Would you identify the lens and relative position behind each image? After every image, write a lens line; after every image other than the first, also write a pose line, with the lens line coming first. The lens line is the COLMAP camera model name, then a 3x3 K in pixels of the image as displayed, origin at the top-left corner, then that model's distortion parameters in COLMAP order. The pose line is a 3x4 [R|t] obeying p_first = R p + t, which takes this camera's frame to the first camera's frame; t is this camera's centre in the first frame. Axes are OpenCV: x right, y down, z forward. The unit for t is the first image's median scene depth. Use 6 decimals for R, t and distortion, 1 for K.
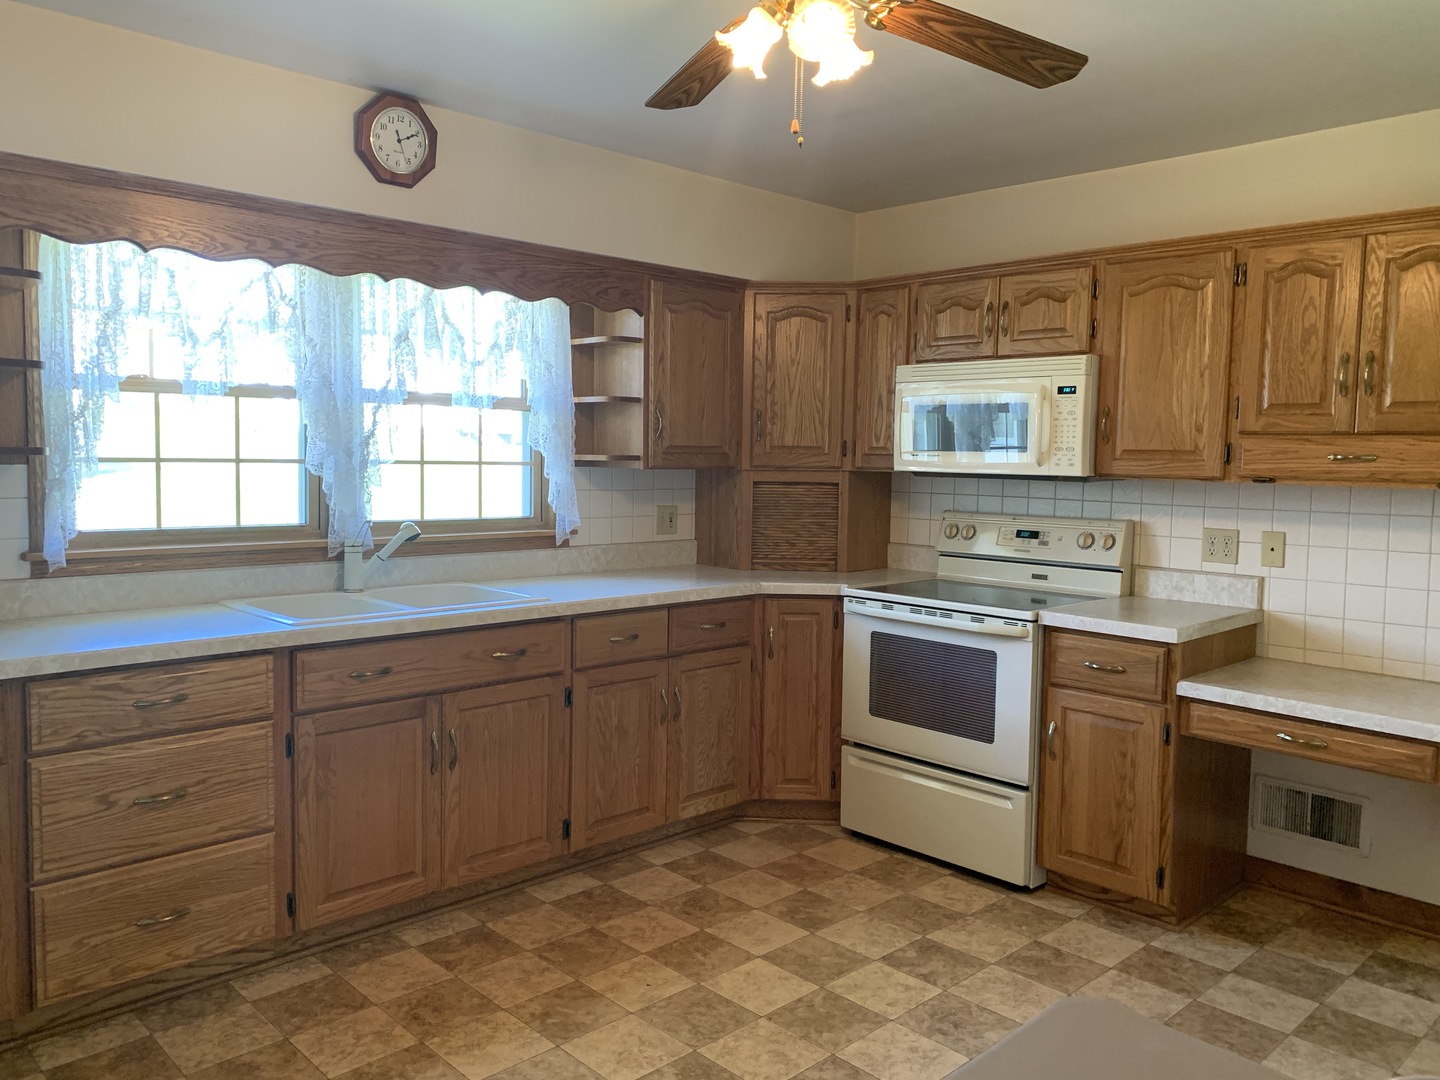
lens RADIAL K [[1106.1, 0, 718.3], [0, 1106.1, 536.0], [0, 0, 1]] dist [0.020836, -0.025317]
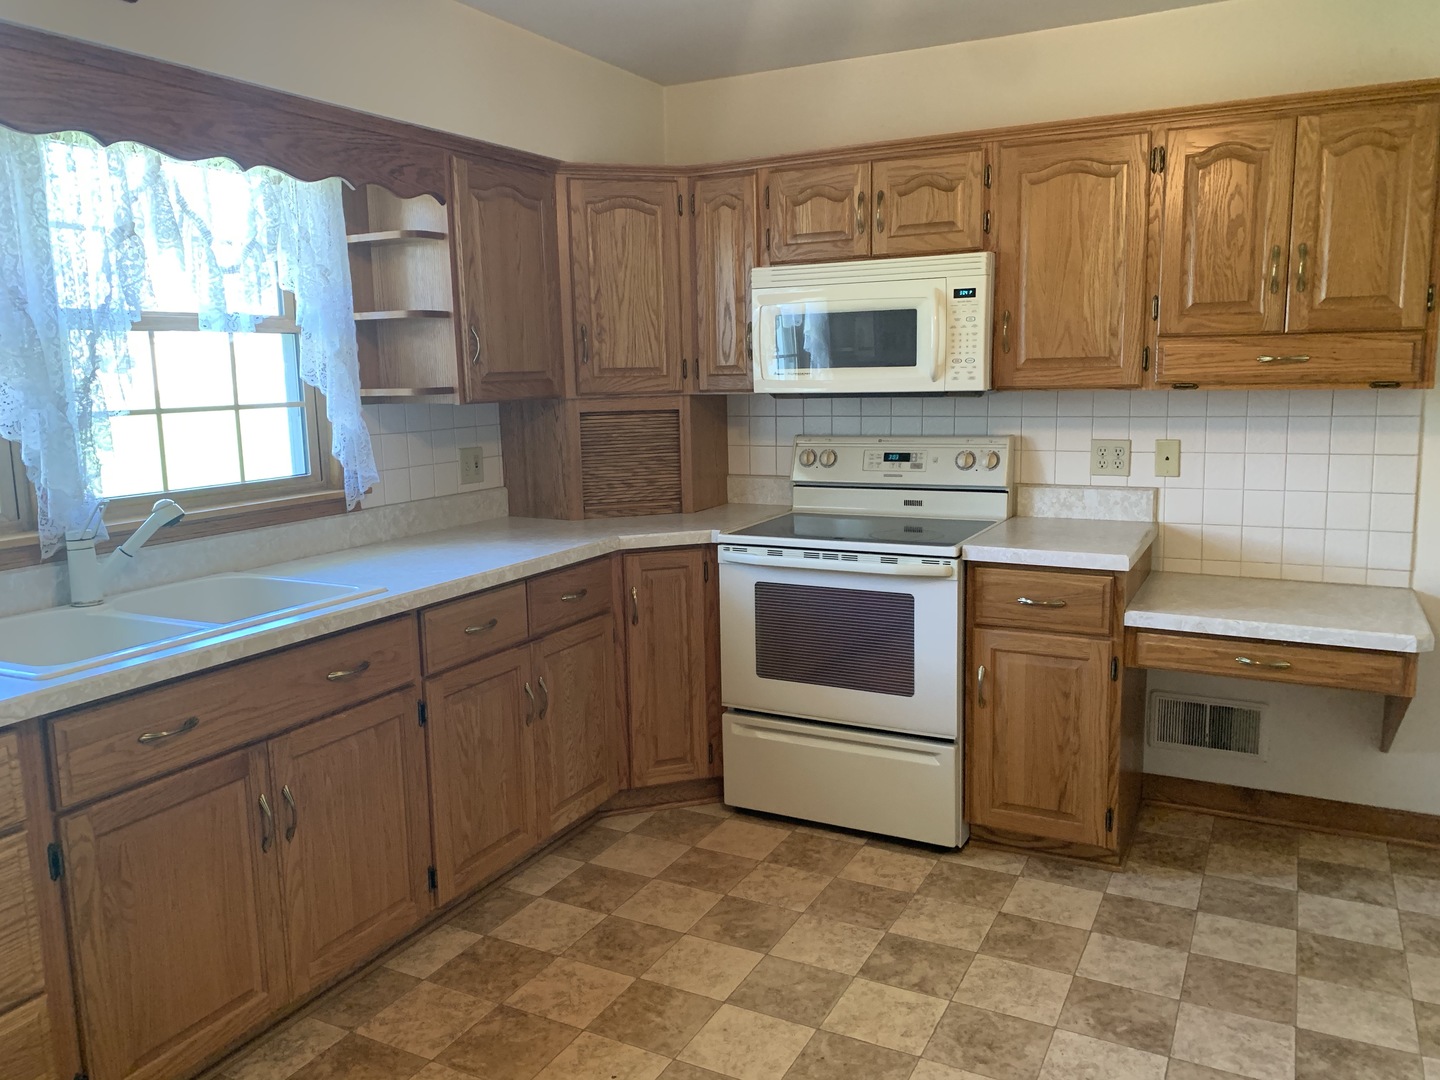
lens RADIAL K [[1106.1, 0, 727.8], [0, 1106.1, 540.0], [0, 0, 1]] dist [0.020836, -0.025317]
pose [[0.946504, -0.087171, 0.310696, -0.165541], [0.061608, 0.993927, 0.091182, -0.029478], [-0.316758, -0.067162, 0.946126, 0.222702]]
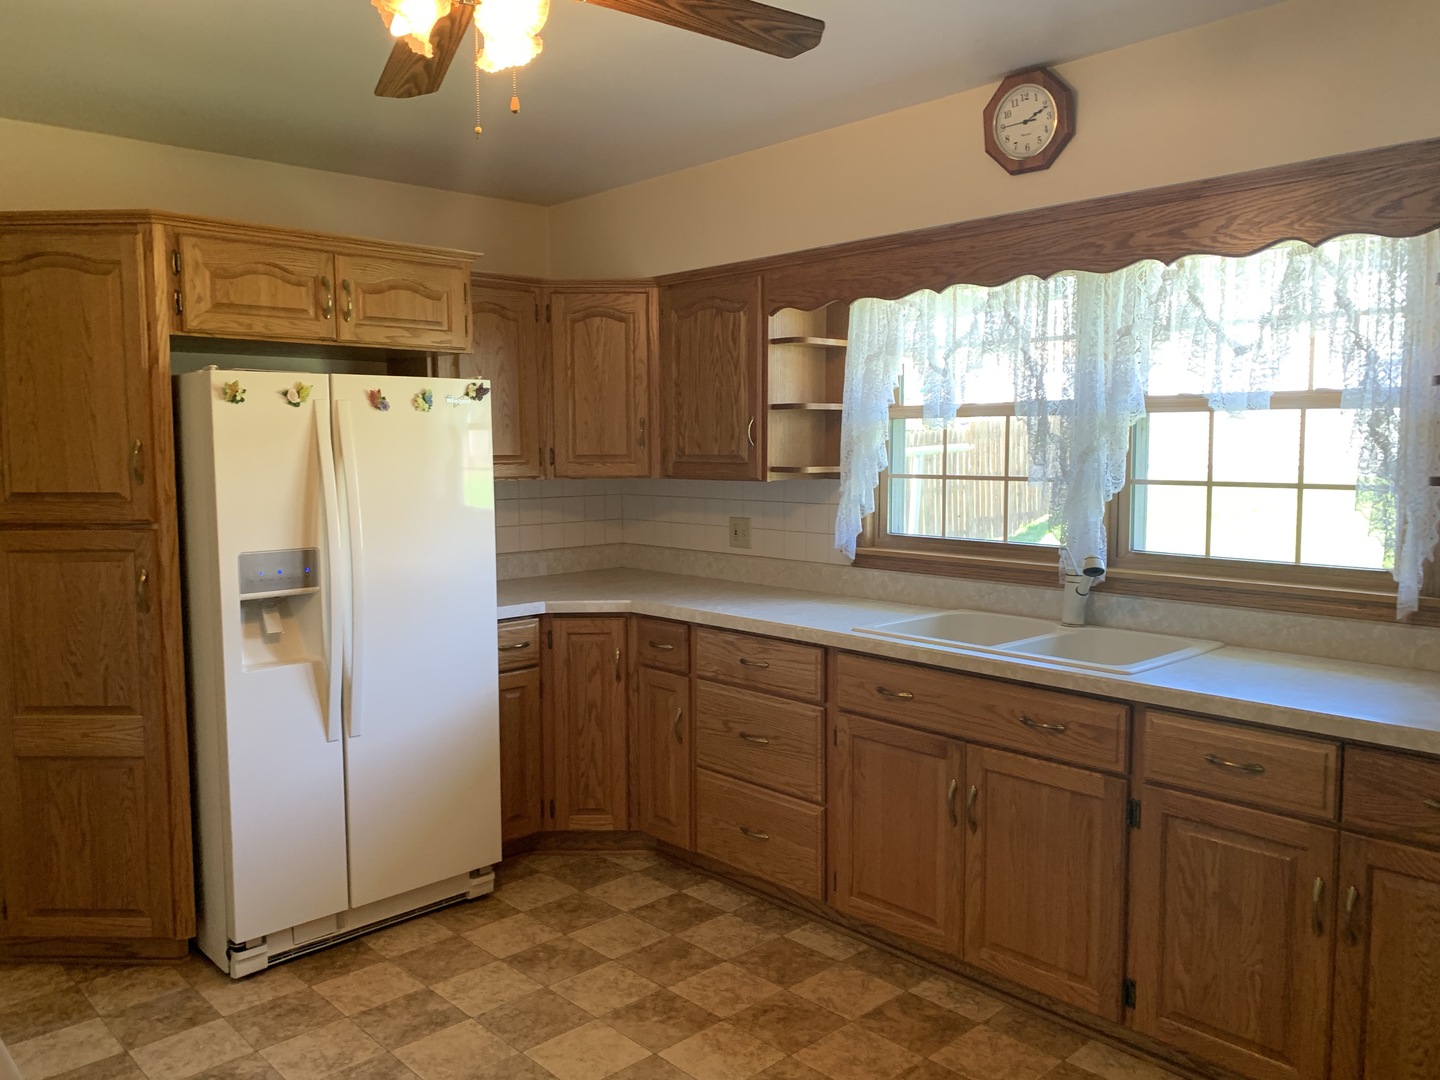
lens RADIAL K [[1106.1, 0, 708.4], [0, 1106.1, 536.1], [0, 0, 1]] dist [0.020836, -0.025317]
pose [[-0.023937, 0.064782, -0.997612, 0.586205], [-0.076040, 0.994889, 0.066430, -0.060671], [0.996817, 0.077449, -0.018888, 0.734835]]
